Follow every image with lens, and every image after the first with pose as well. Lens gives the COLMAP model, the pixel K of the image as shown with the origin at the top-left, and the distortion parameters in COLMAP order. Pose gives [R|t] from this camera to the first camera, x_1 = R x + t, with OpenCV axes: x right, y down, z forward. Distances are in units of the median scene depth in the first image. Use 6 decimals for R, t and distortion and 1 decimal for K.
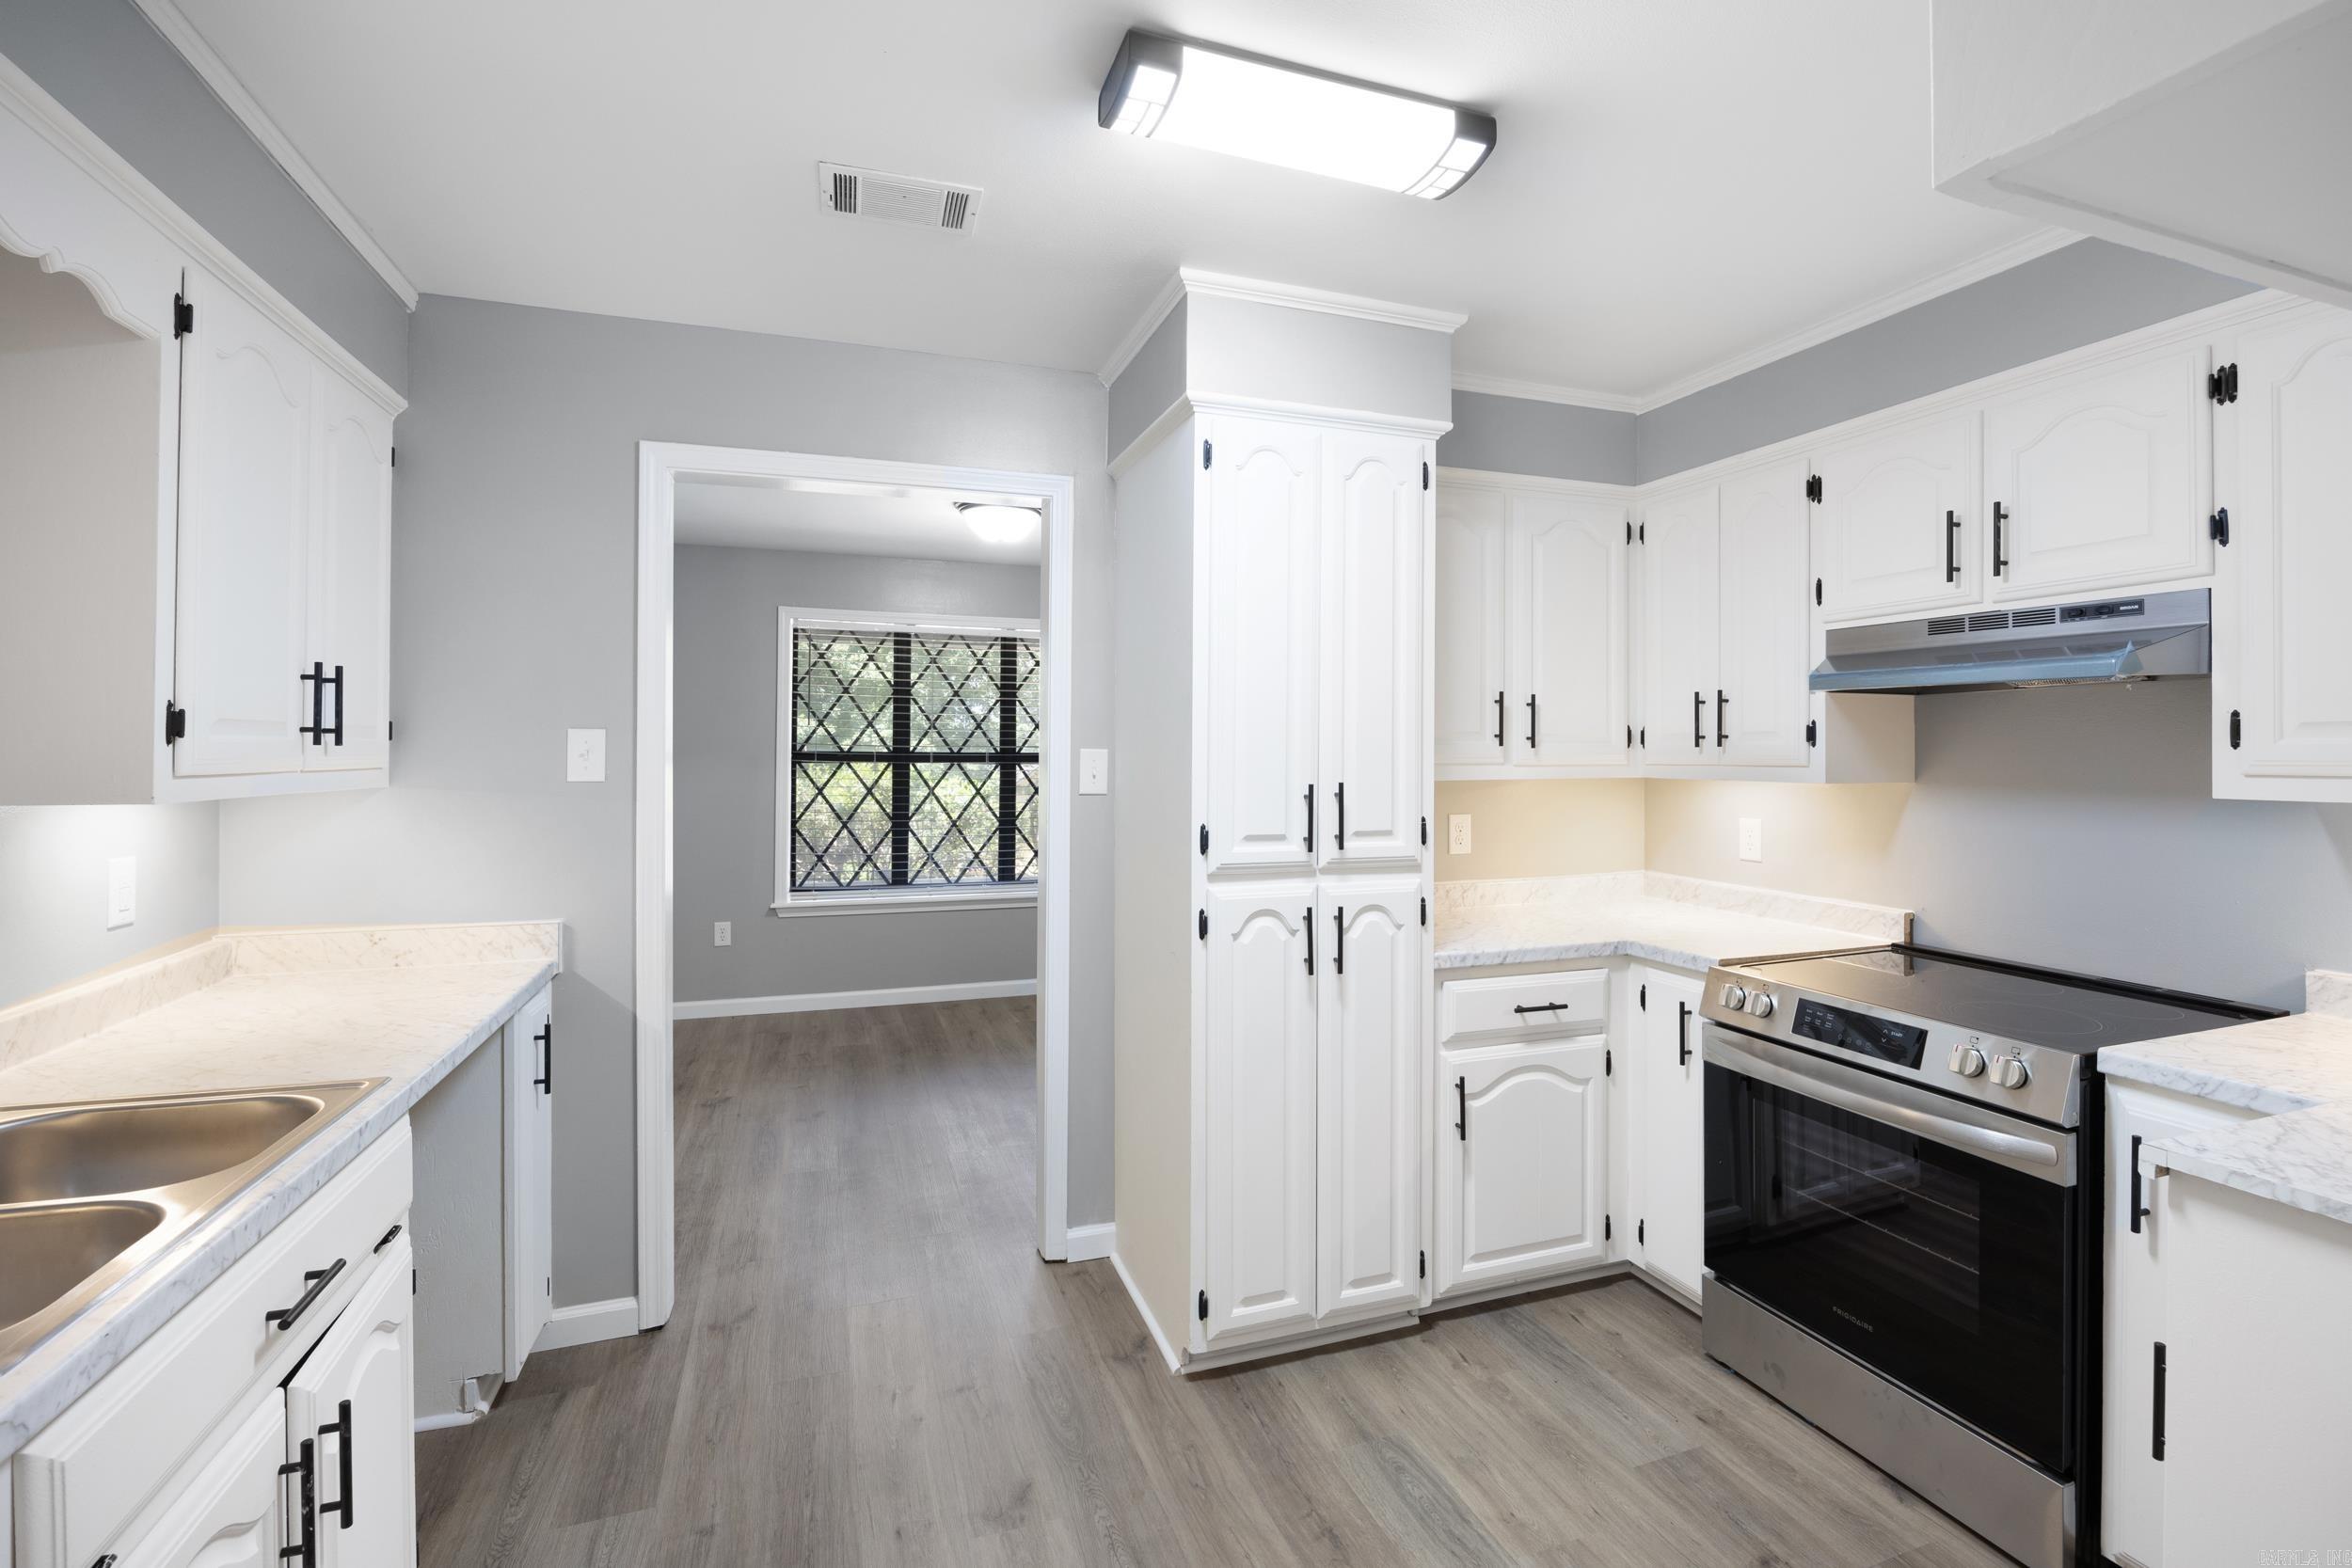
lens RADIAL K [[1044.6, 0, 1198.5], [0, 1044.6, 738.9], [0, 0, 1]] dist [-0.019159, -0.000160]
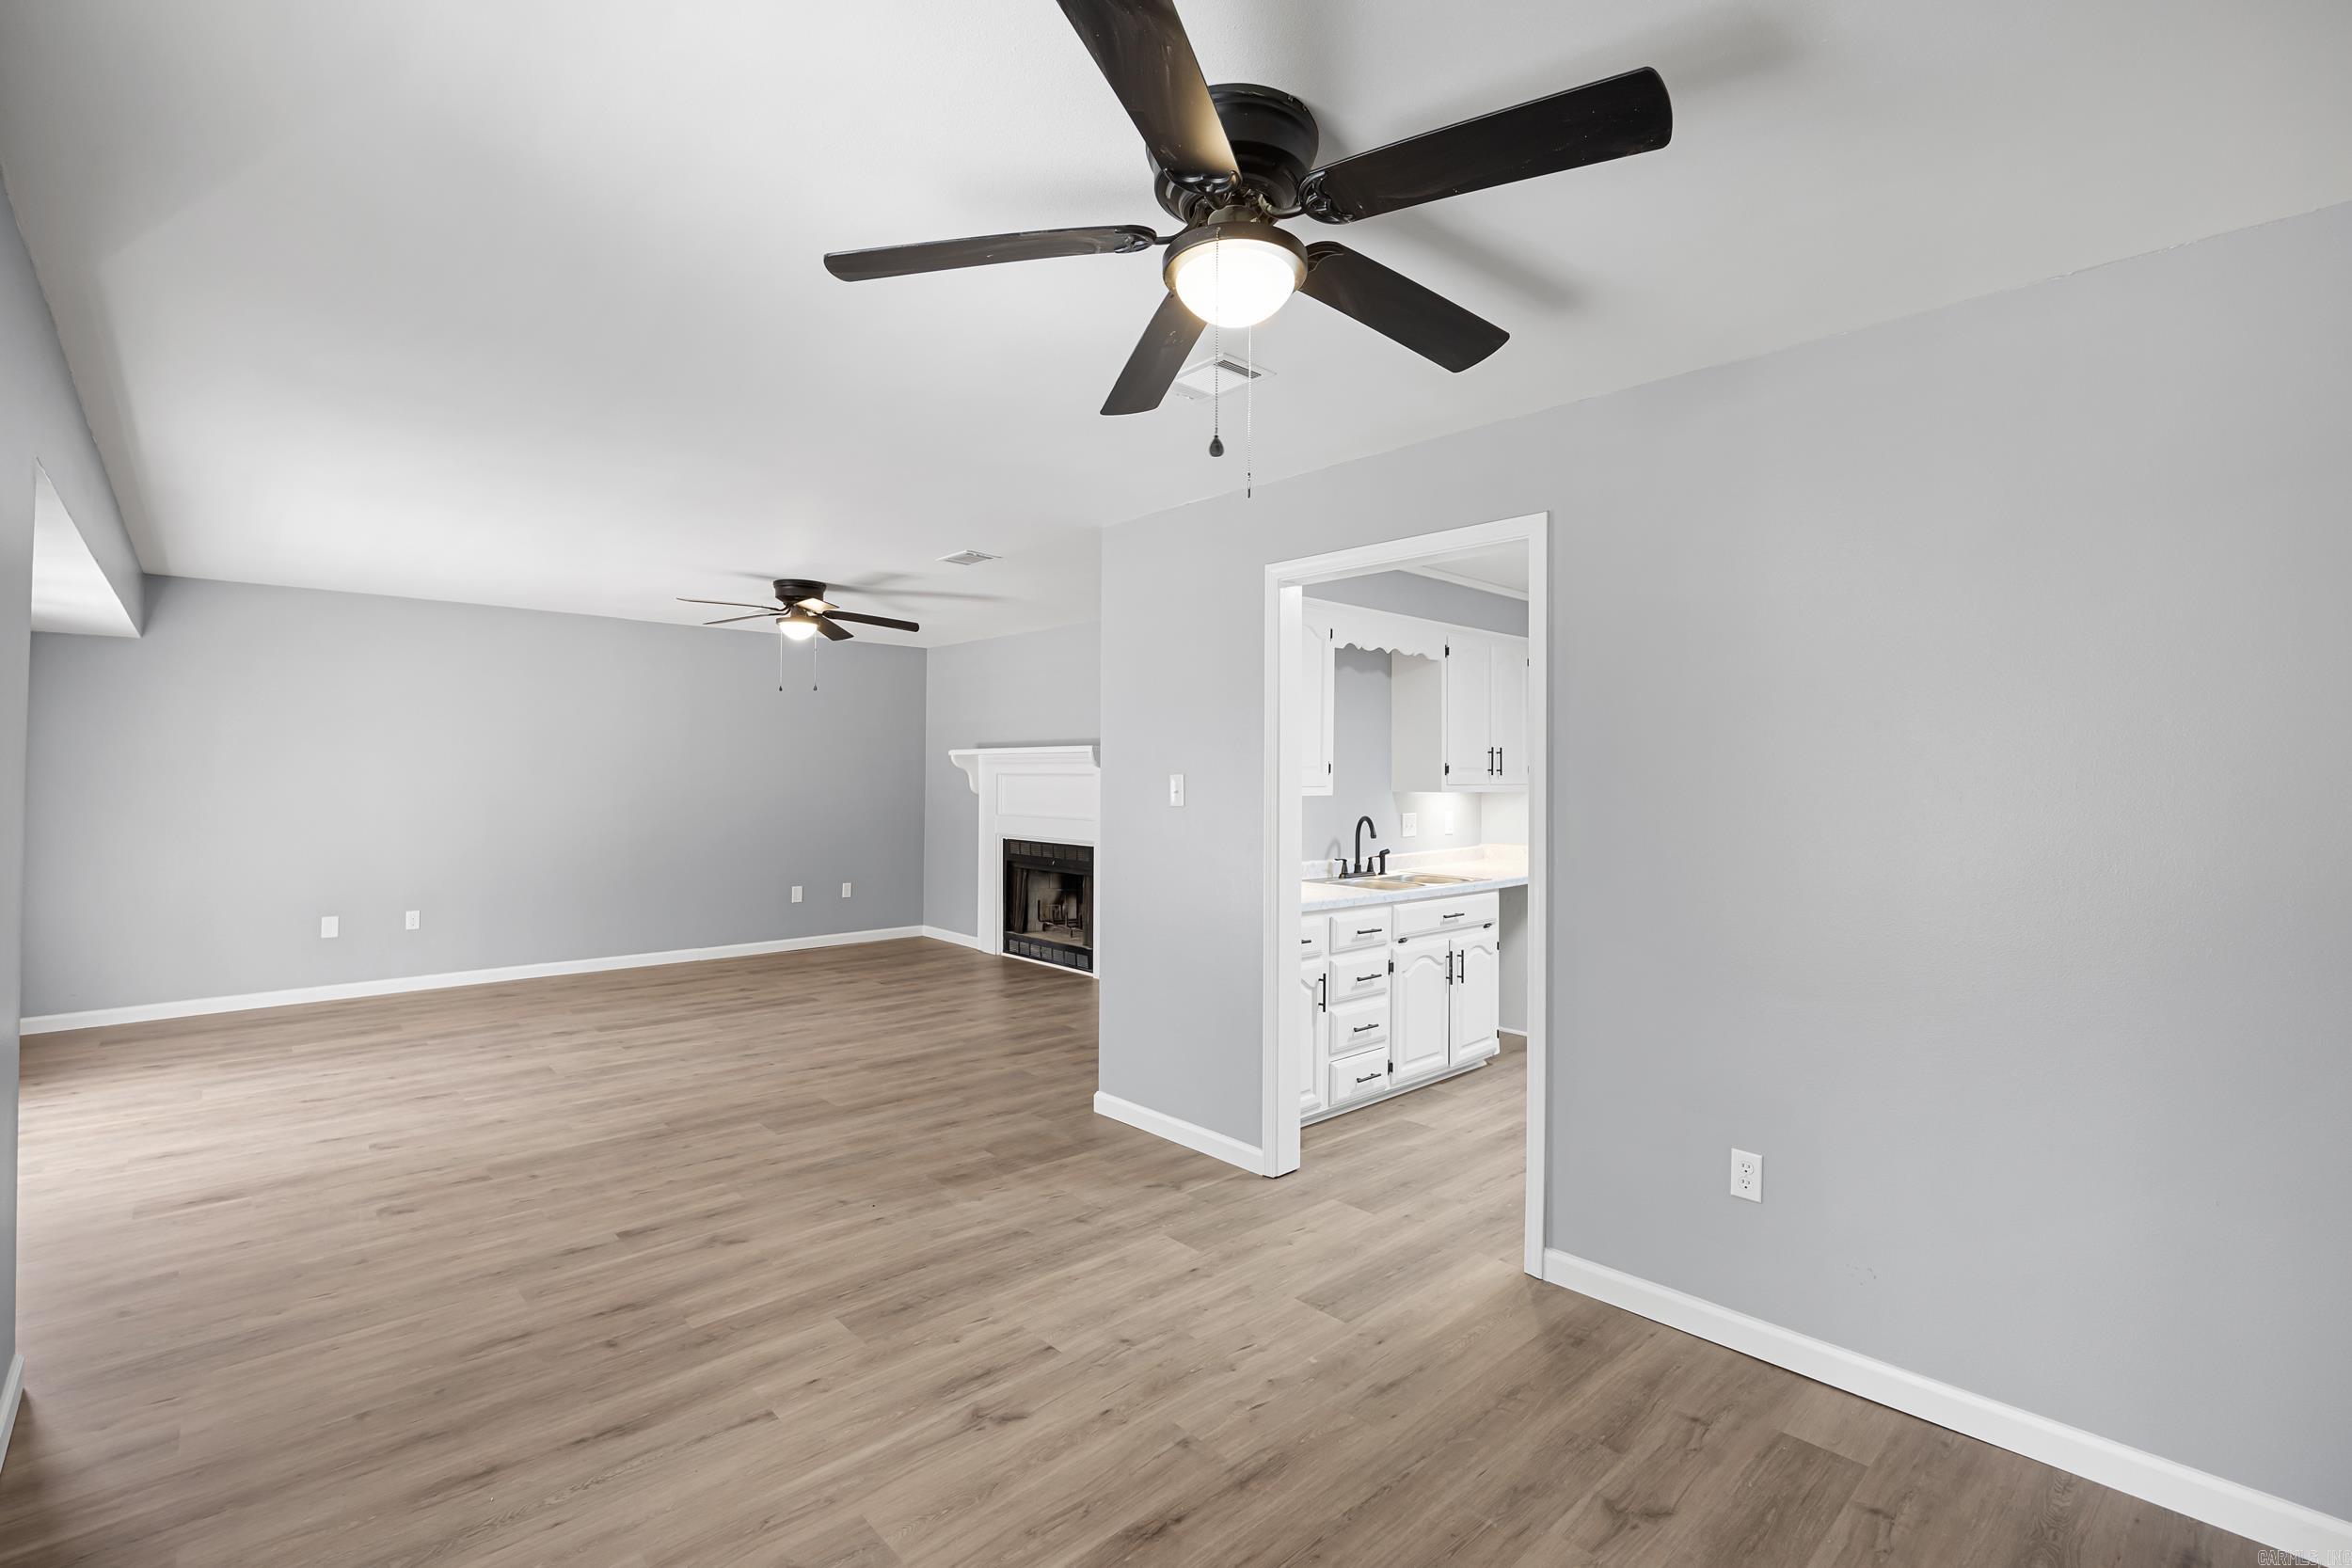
lens RADIAL K [[1044.6, 0, 1186.9], [0, 1044.6, 759.4], [0, 0, 1]] dist [-0.019159, -0.000160]
pose [[0.390361, -0.020781, -0.920427, 1.152666], [0.006032, 0.999781, -0.020015, 0.011217], [0.920642, 0.002261, 0.390401, -0.718974]]
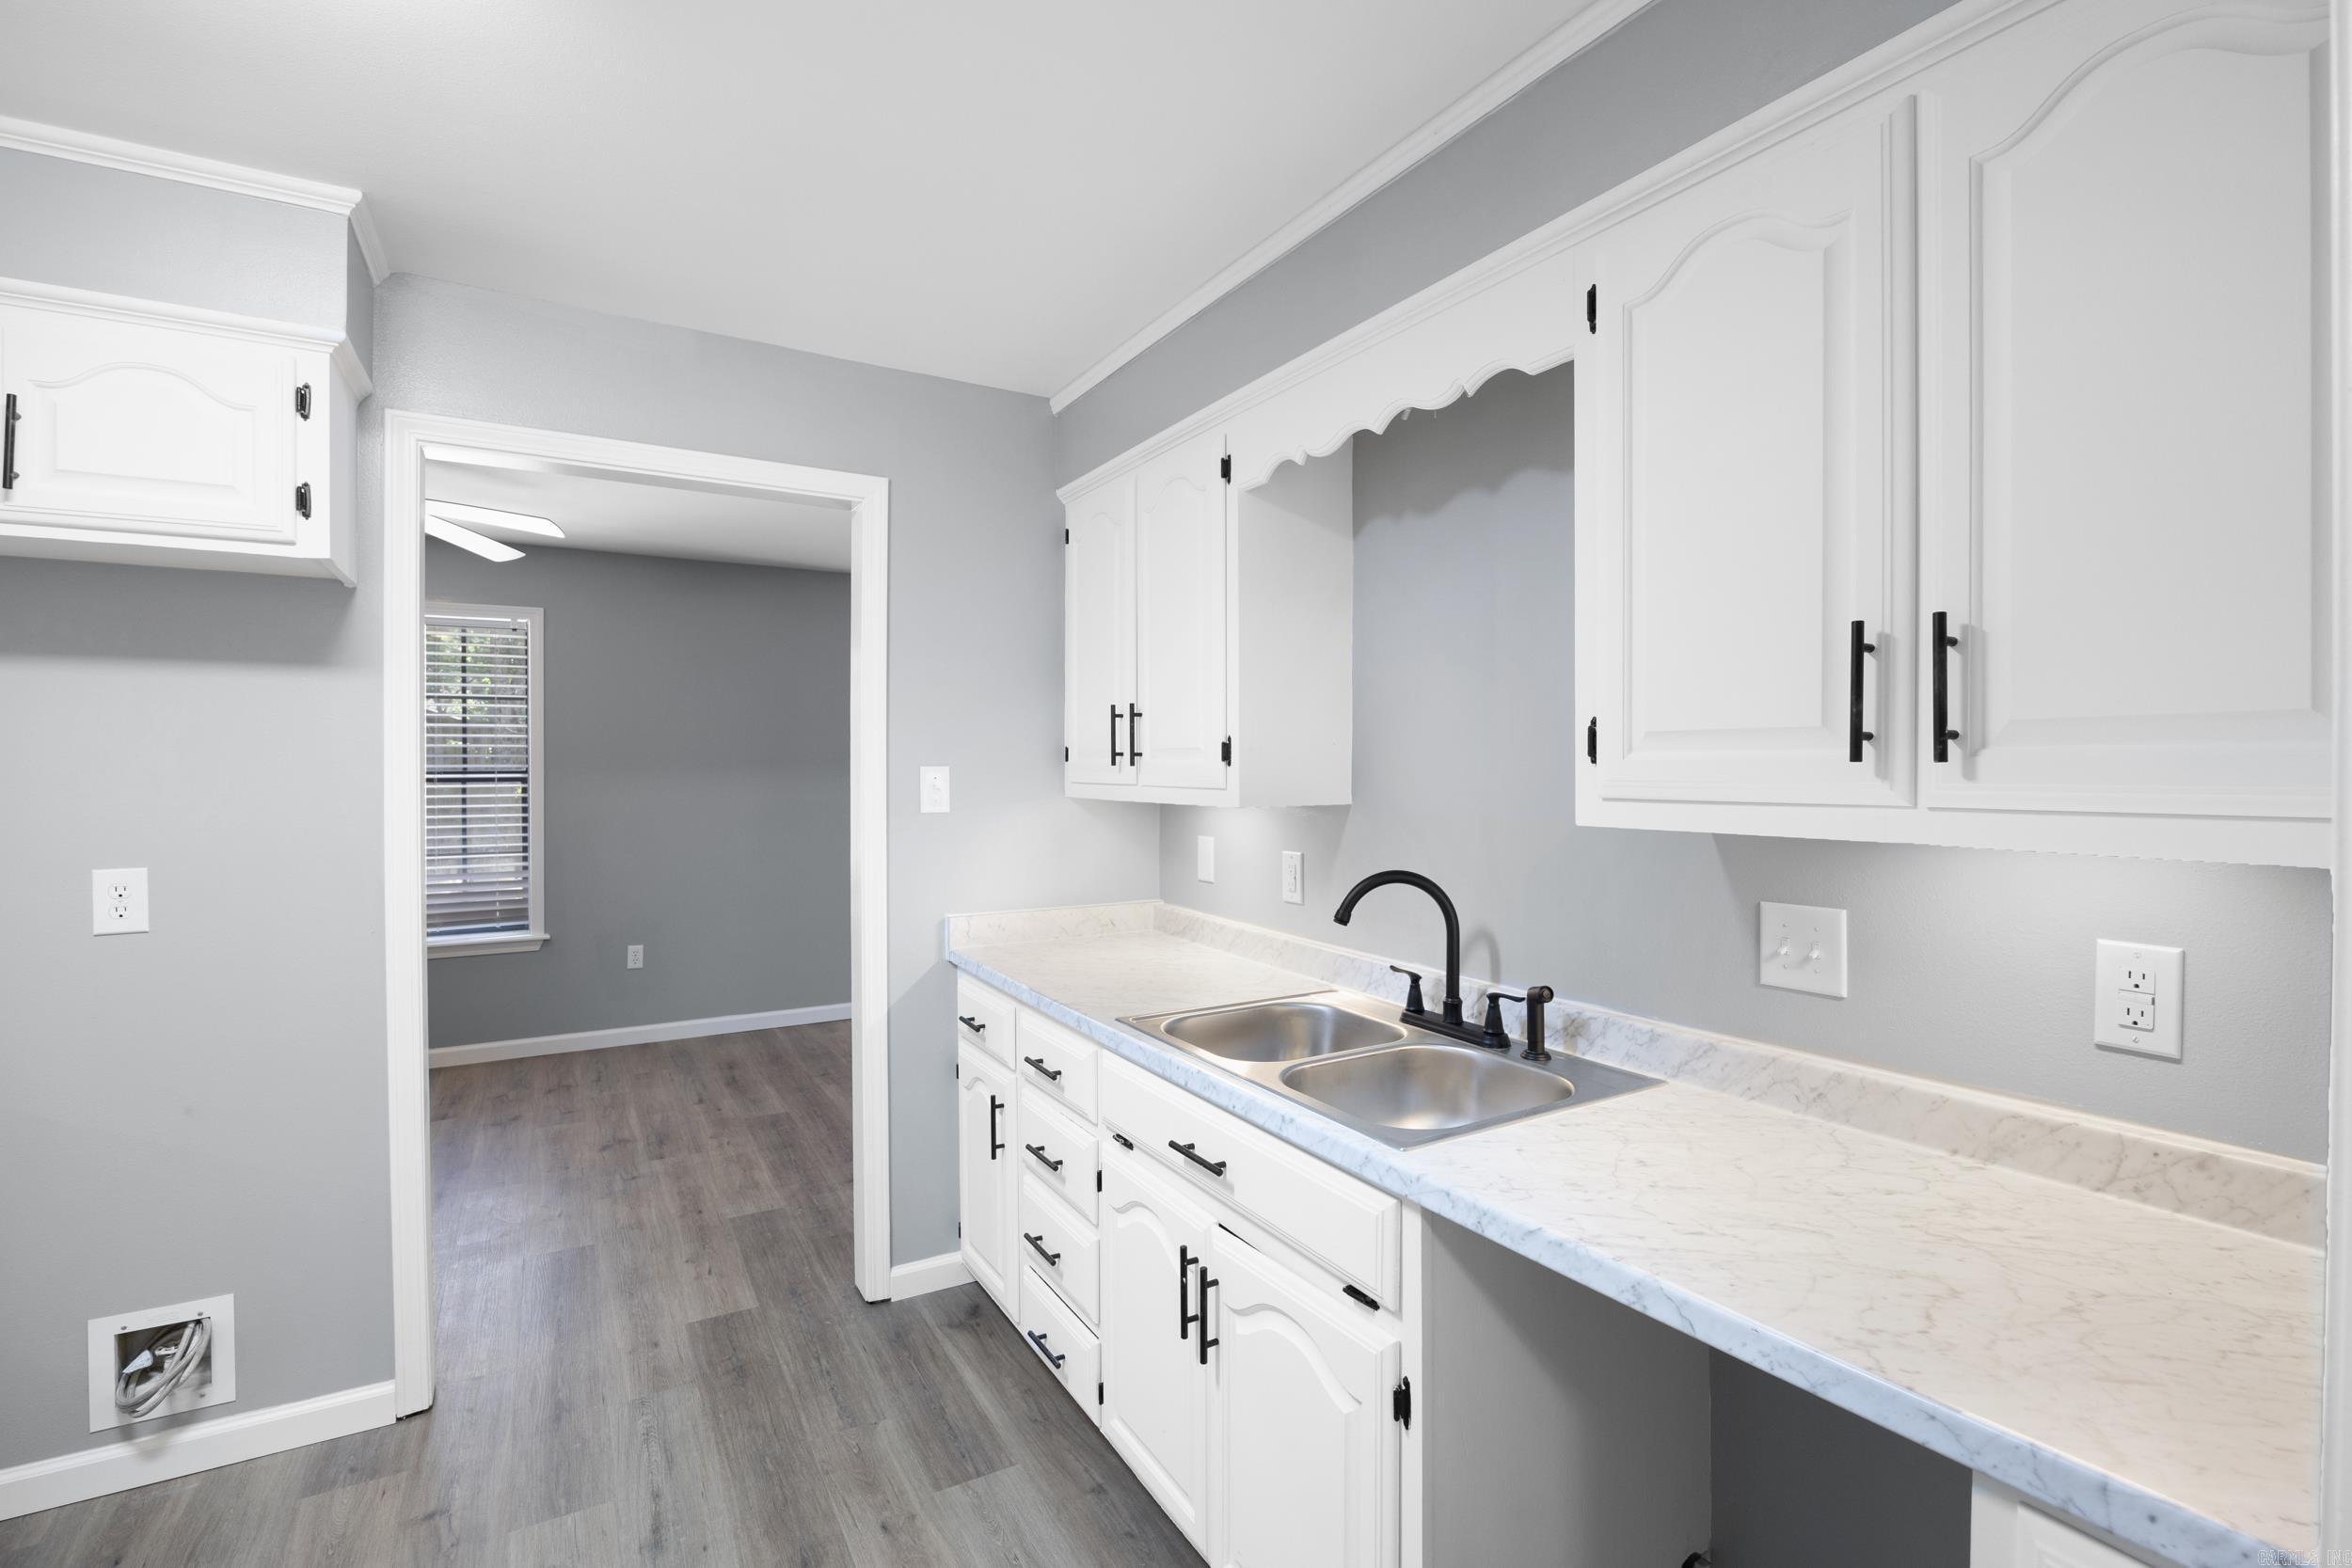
lens RADIAL K [[1044.6, 0, 1182.3], [0, 1044.6, 786.9], [0, 0, 1]] dist [-0.019159, -0.000160]
pose [[-0.982519, -0.001098, -0.186162, -0.284060], [-0.002699, 0.999962, 0.008349, 0.013325], [0.186145, 0.008706, -0.982484, 1.137014]]
